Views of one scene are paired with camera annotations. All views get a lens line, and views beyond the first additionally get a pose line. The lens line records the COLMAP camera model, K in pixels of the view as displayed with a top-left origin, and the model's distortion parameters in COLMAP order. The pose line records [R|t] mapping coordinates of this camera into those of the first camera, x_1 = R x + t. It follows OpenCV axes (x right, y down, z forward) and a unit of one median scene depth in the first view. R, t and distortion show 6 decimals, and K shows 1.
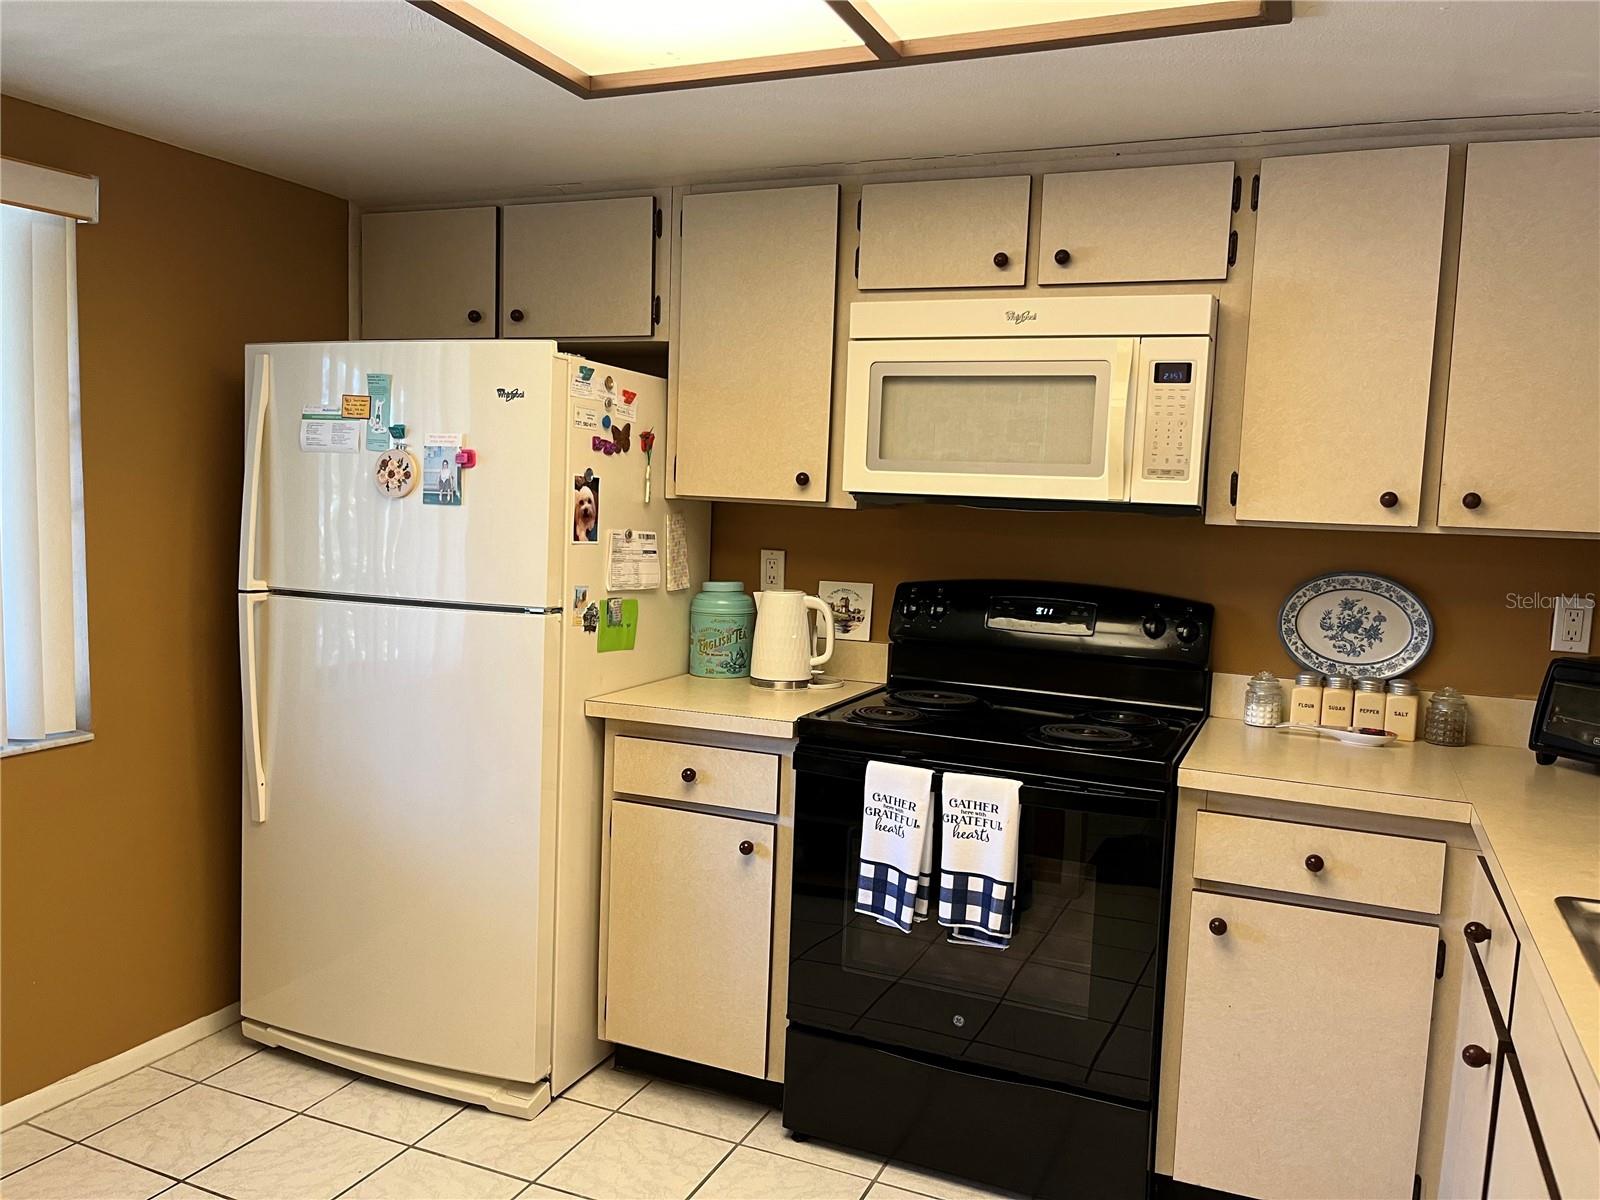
lens RADIAL K [[1217.8, 0, 800.0], [0, 1217.8, 600.0], [0, 0, 1]] dist [0.007384, 0.001061]
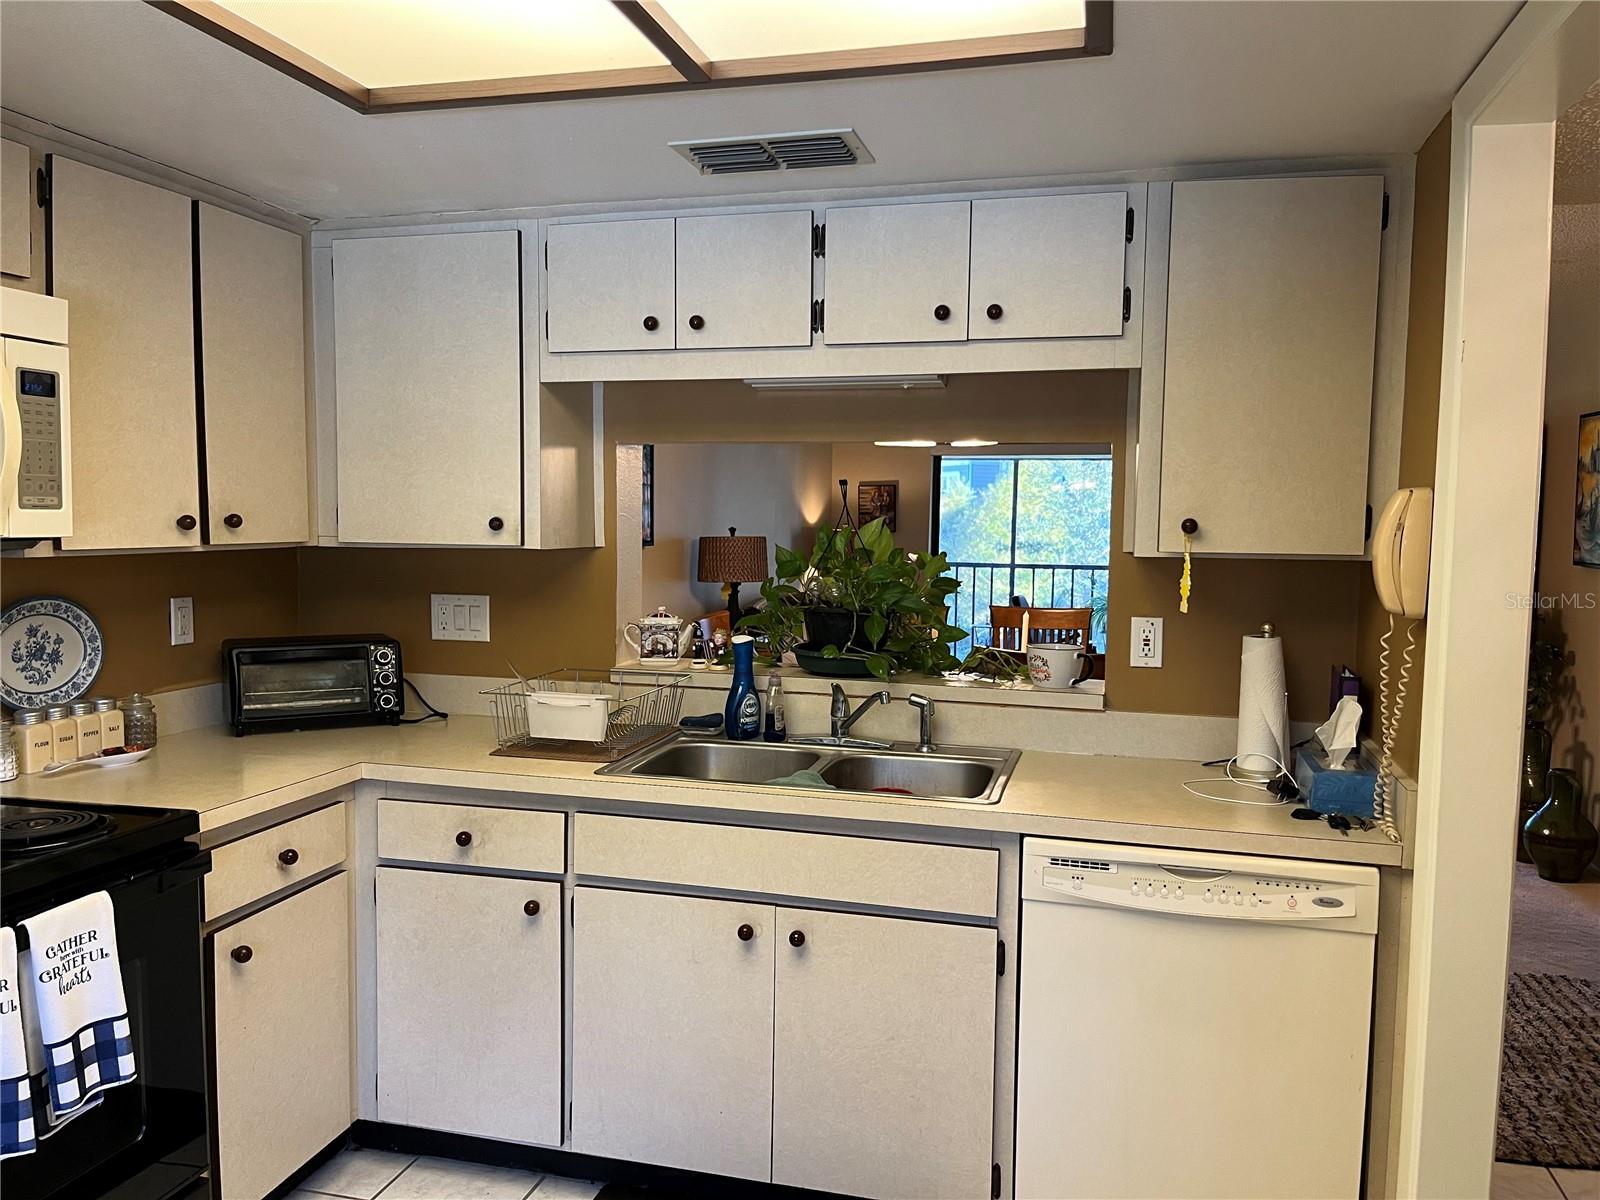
lens RADIAL K [[1218.7, 0, 789.4], [0, 1218.7, 605.7], [0, 0, 1]] dist [-0.013432, -0.007134]
pose [[-0.133552, -0.111704, 0.984726, -0.554539], [0.075538, 0.989590, 0.122500, -0.087260], [-0.988159, 0.090745, -0.123724, 0.538677]]
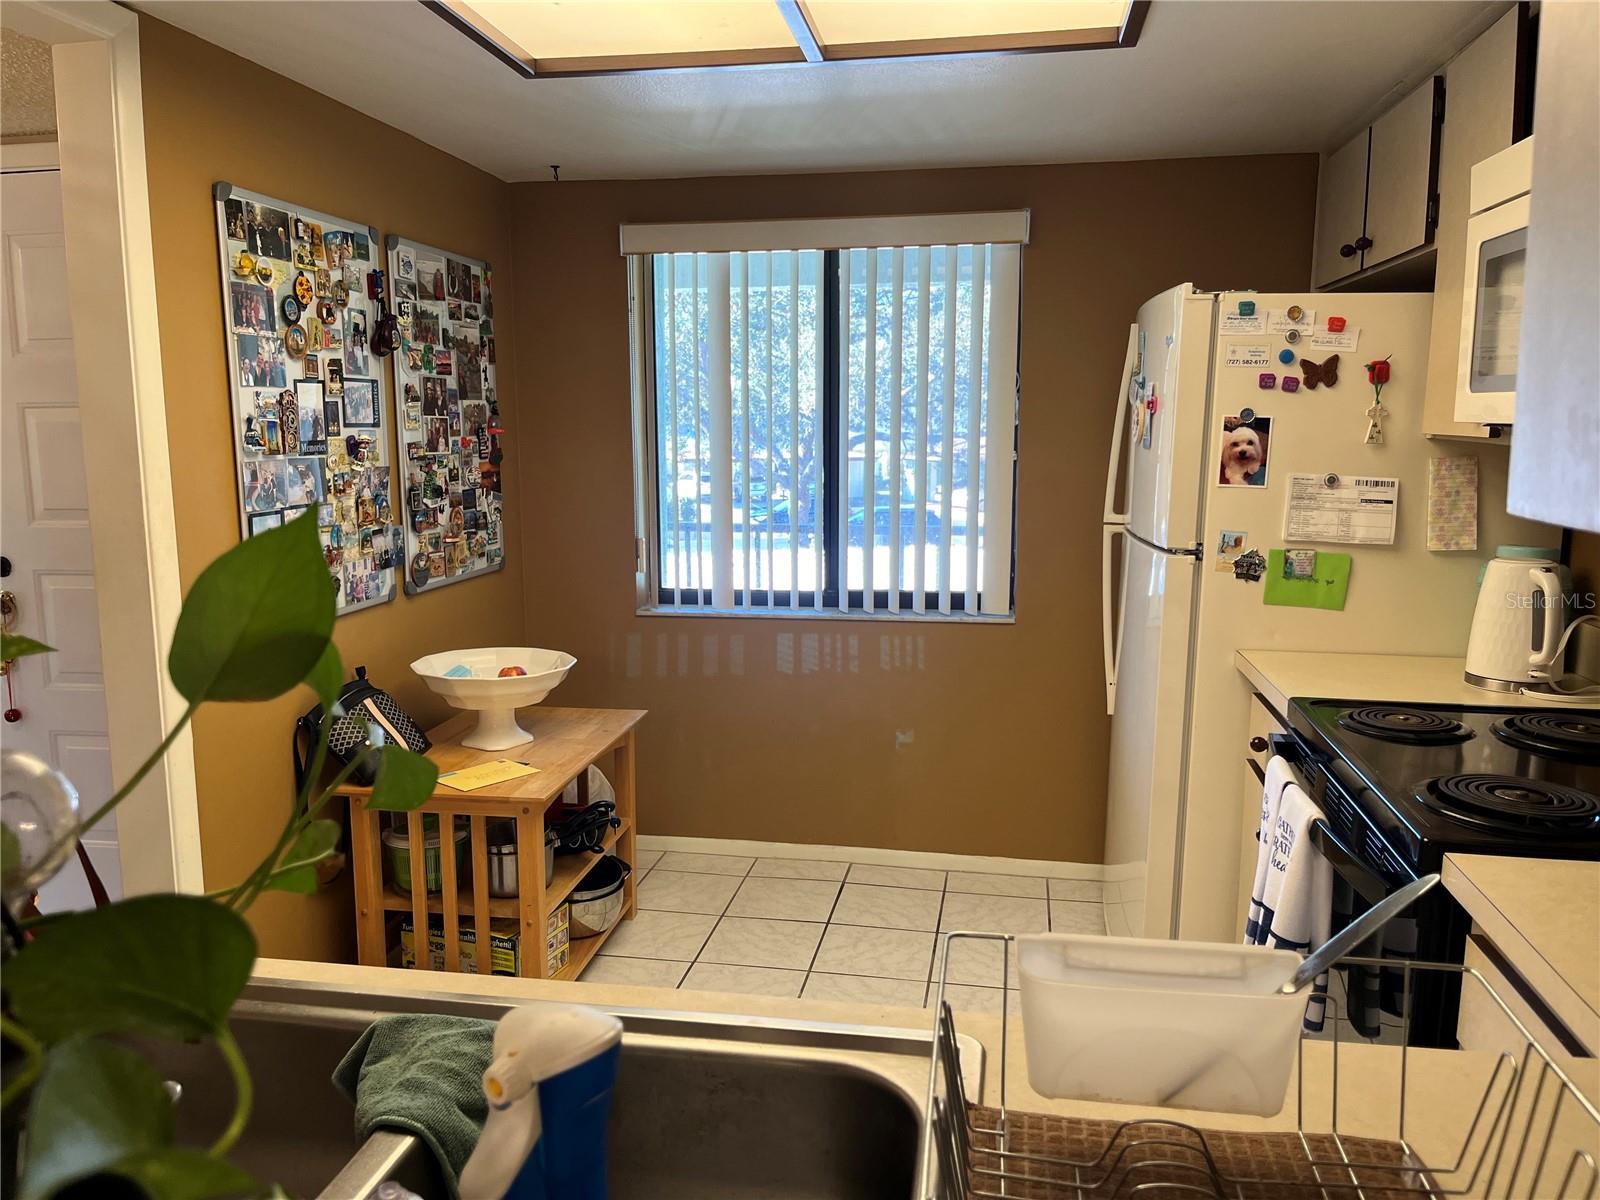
lens RADIAL K [[1218.7, 0, 789.4], [0, 1218.7, 605.7], [0, 0, 1]] dist [-0.013432, -0.007134]
pose [[0.226423, 0.114727, -0.967249, 0.664277], [-0.074719, 0.992159, 0.100190, -0.022508], [0.971159, 0.049587, 0.233219, 0.424197]]
